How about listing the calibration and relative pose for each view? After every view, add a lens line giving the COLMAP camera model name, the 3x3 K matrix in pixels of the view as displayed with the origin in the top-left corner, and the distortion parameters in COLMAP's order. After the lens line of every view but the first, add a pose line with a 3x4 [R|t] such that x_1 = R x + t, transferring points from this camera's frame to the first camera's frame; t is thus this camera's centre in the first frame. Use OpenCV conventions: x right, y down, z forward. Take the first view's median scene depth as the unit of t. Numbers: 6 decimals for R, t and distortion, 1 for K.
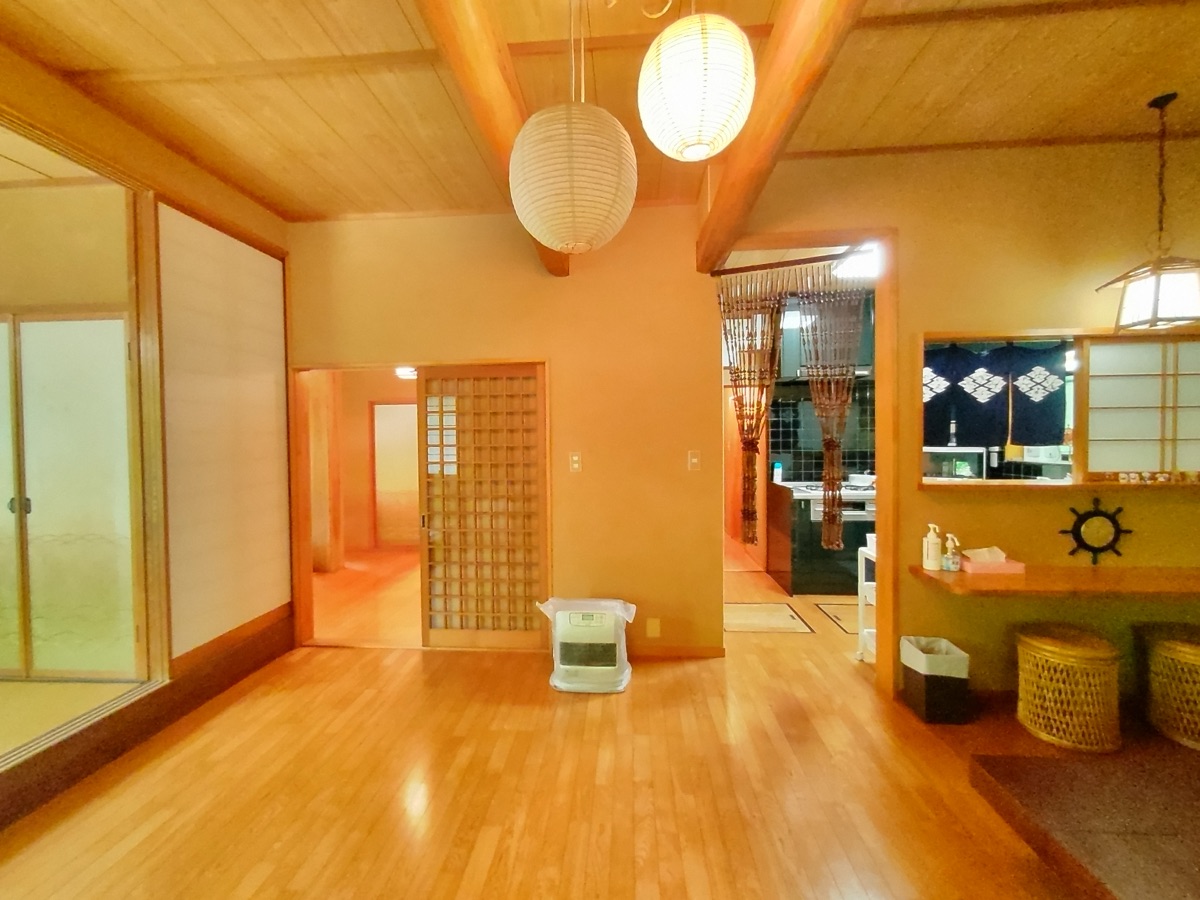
lens RADIAL K [[510.5, 0, 594.3], [0, 510.5, 446.8], [0, 0, 1]] dist [0.002743, -0.000926]
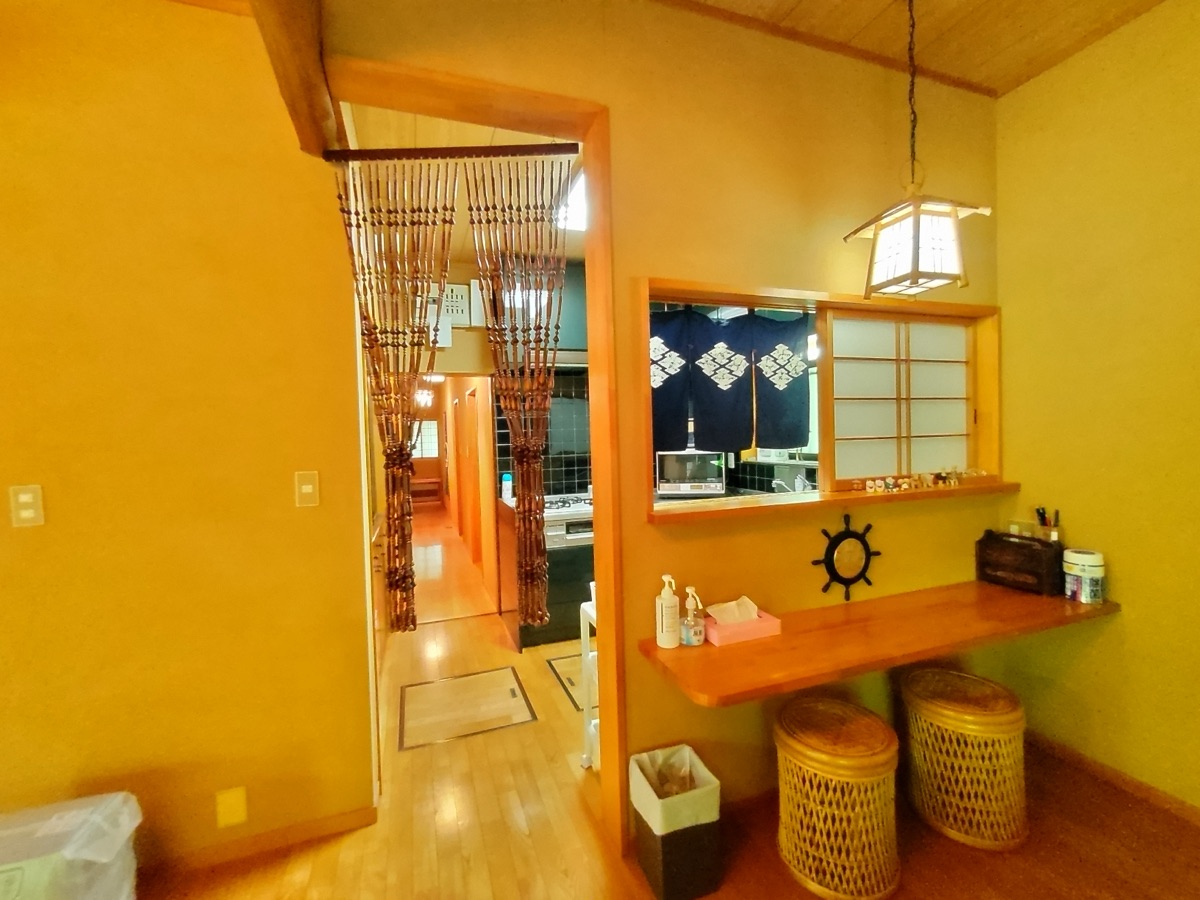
lens RADIAL K [[510.5, 0, 600.1], [0, 510.5, 449.5], [0, 0, 1]] dist [0.002743, -0.000926]
pose [[0.909358, -0.028815, 0.415015, 0.320041], [0.028175, 0.999574, 0.007665, -0.013992], [-0.415059, 0.004723, 0.909782, 0.445799]]
